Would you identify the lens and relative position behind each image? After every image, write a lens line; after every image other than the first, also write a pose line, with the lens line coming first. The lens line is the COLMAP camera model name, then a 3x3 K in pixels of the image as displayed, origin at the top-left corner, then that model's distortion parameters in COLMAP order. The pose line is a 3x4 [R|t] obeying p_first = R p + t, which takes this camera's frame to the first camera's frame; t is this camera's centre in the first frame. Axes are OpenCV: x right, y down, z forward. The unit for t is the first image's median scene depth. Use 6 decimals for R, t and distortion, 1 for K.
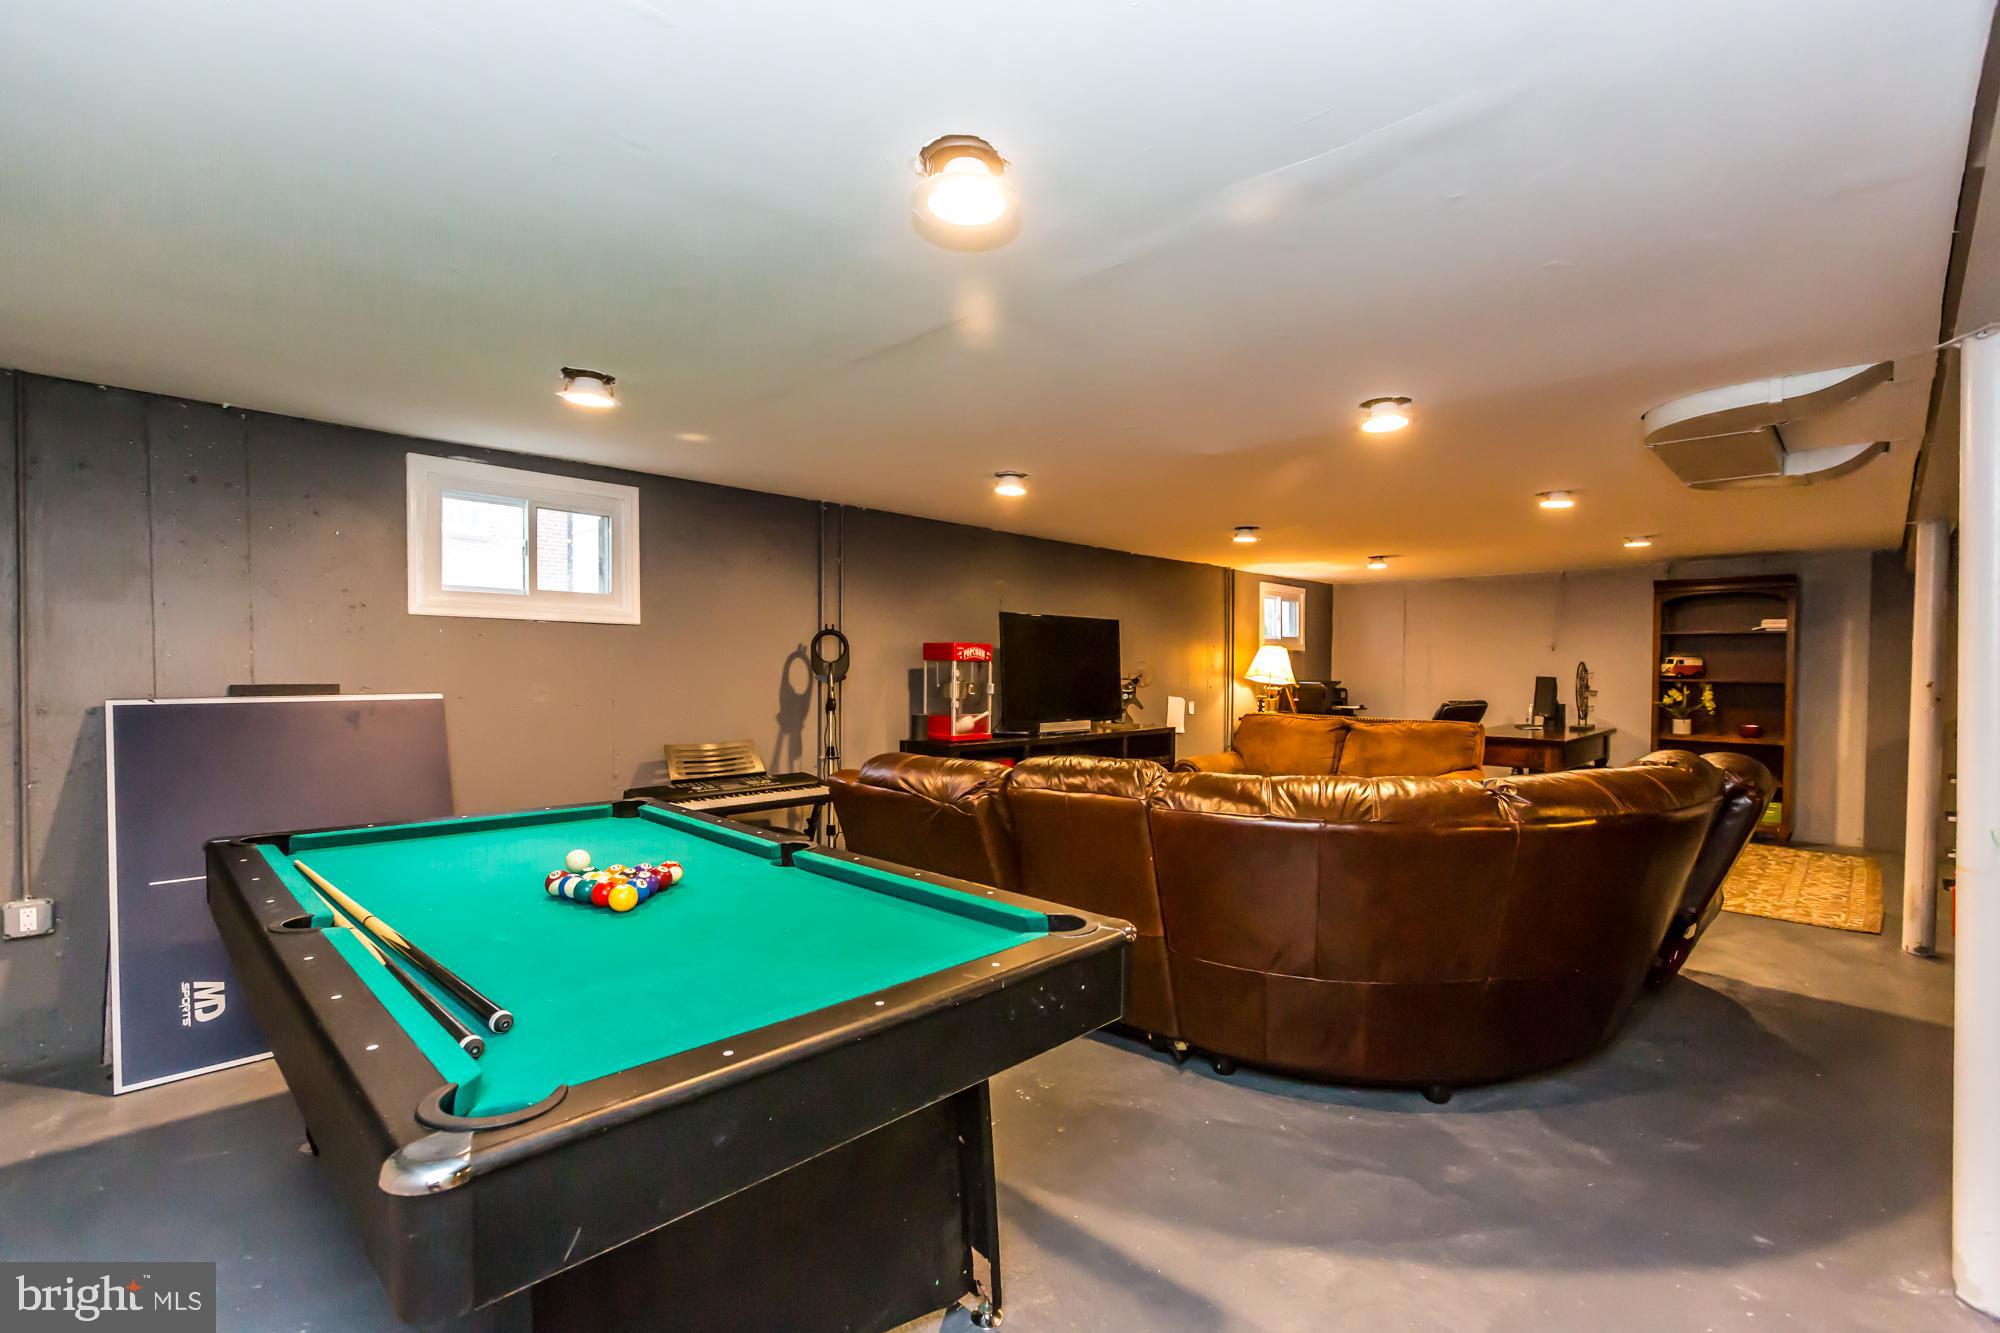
lens RADIAL K [[905.7, 0, 1001.2], [0, 905.7, 679.1], [0, 0, 1]] dist [0.000534, -0.000352]
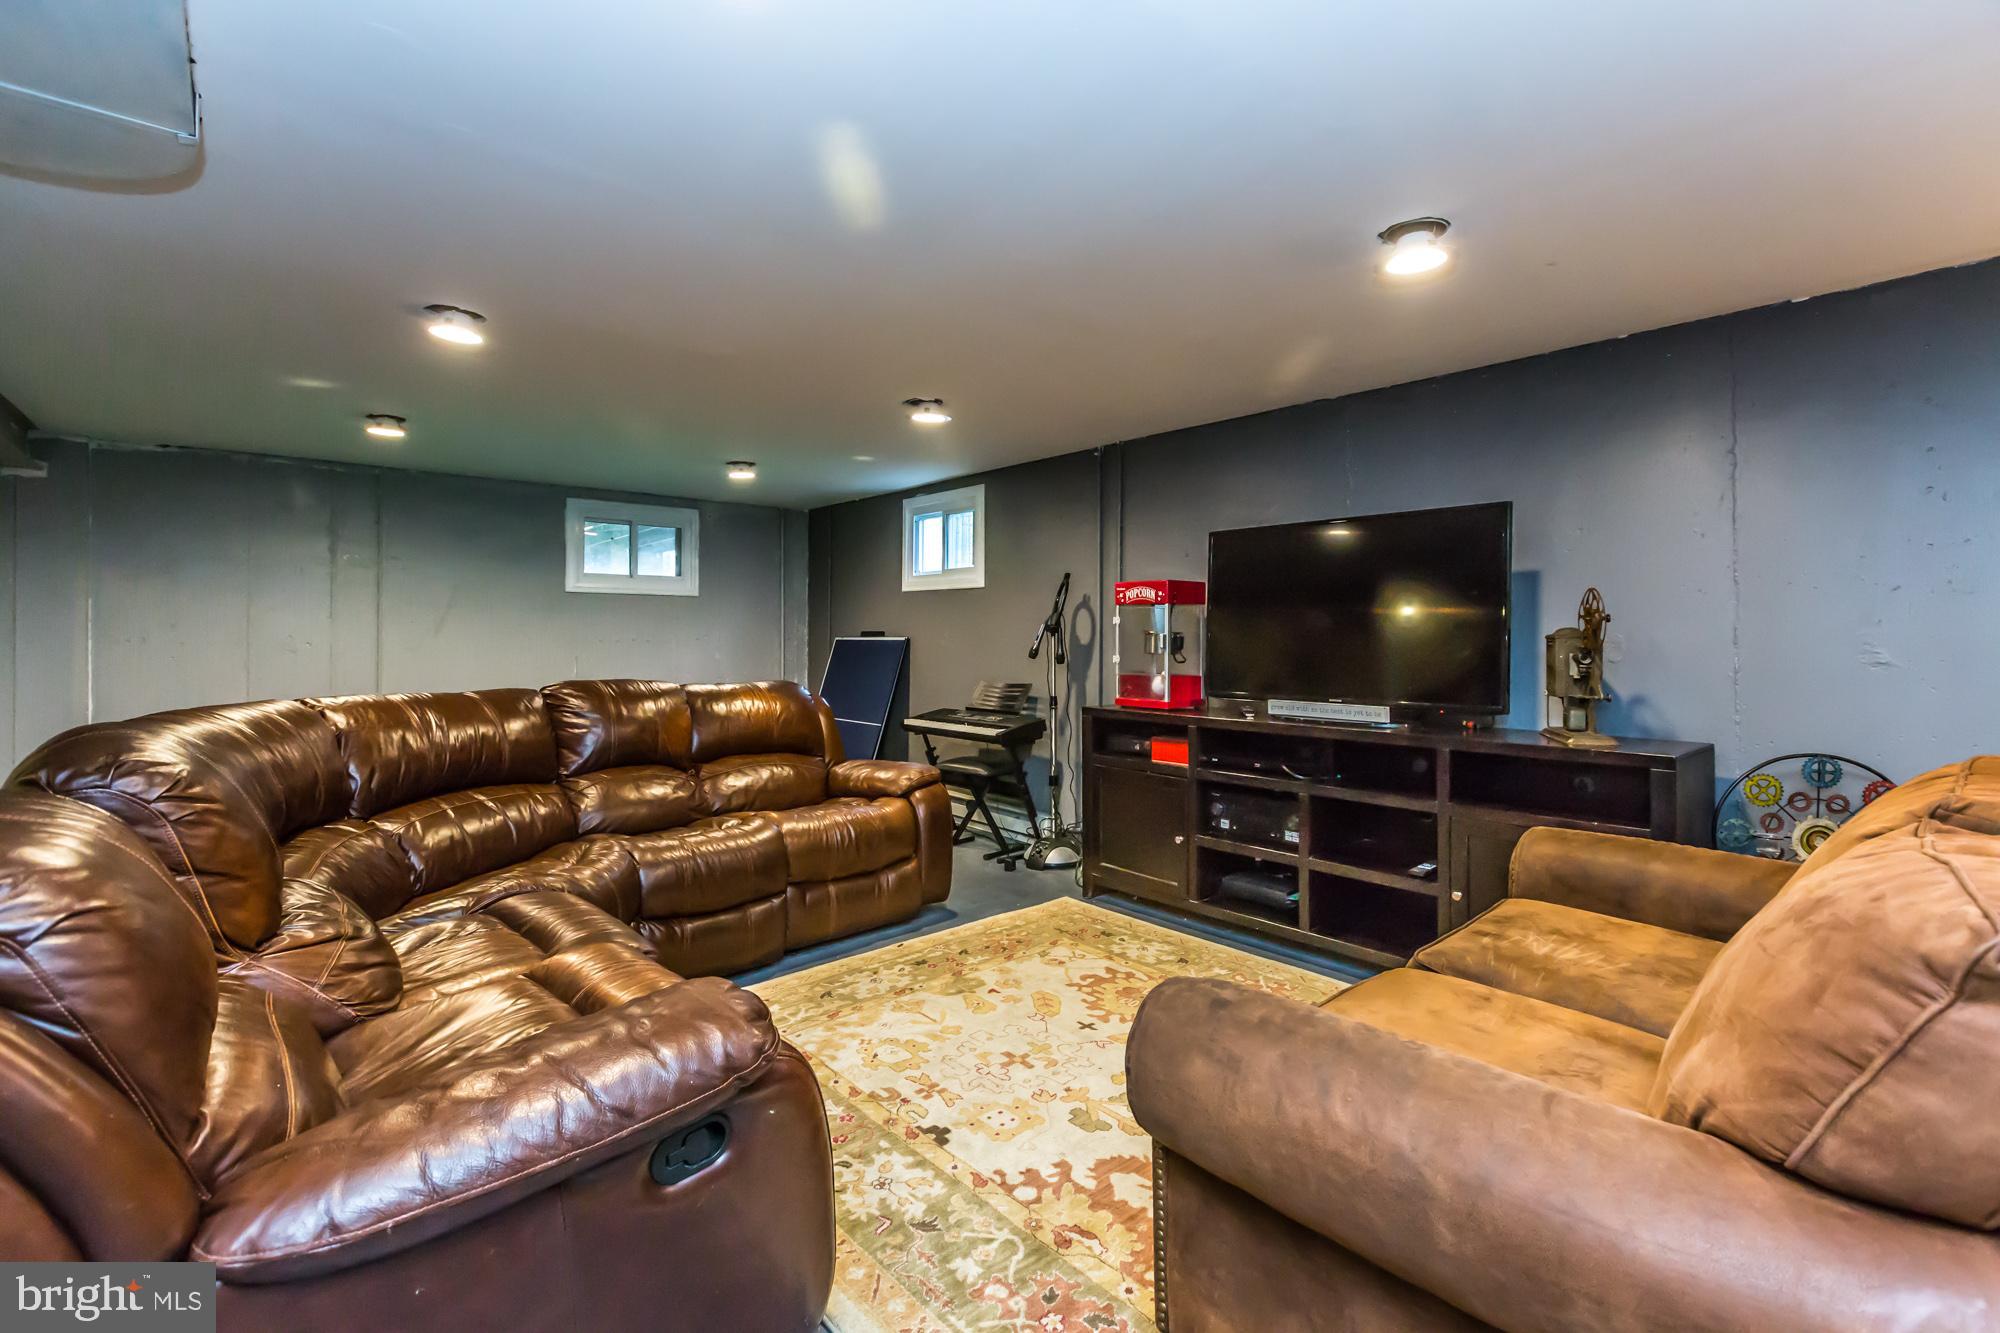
lens RADIAL K [[905.7, 0, 1010.5], [0, 905.7, 632.7], [0, 0, 1]] dist [0.000534, -0.000352]
pose [[-0.091611, -0.008604, -0.995758, 0.537020], [-0.016703, 0.999835, -0.007103, 0.008323], [0.995655, 0.015982, -0.091740, 0.690520]]
